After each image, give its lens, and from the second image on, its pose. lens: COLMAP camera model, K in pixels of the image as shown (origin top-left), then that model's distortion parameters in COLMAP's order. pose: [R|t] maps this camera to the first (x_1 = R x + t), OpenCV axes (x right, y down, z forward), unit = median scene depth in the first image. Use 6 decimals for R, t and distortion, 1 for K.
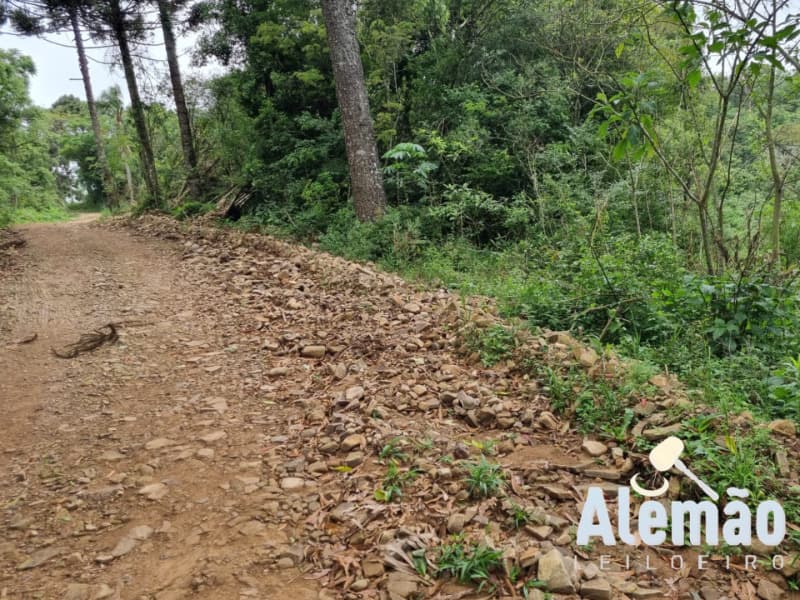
lens RADIAL K [[610.5, 0, 402.7], [0, 610.5, 304.5], [0, 0, 1]] dist [0.072568, -0.053840]
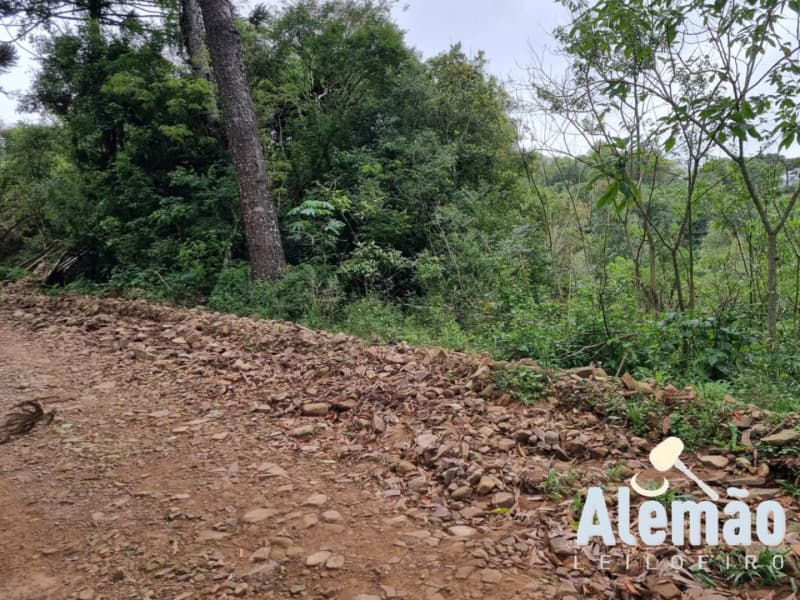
lens RADIAL K [[617.9, 0, 416.6], [0, 617.9, 304.1], [0, 0, 1]] dist [0.071107, -0.051322]
pose [[0.952503, -0.027512, 0.303283, -0.209416], [0.059863, 0.993395, -0.097894, 0.014470], [-0.298586, 0.111400, 0.947859, 0.033730]]
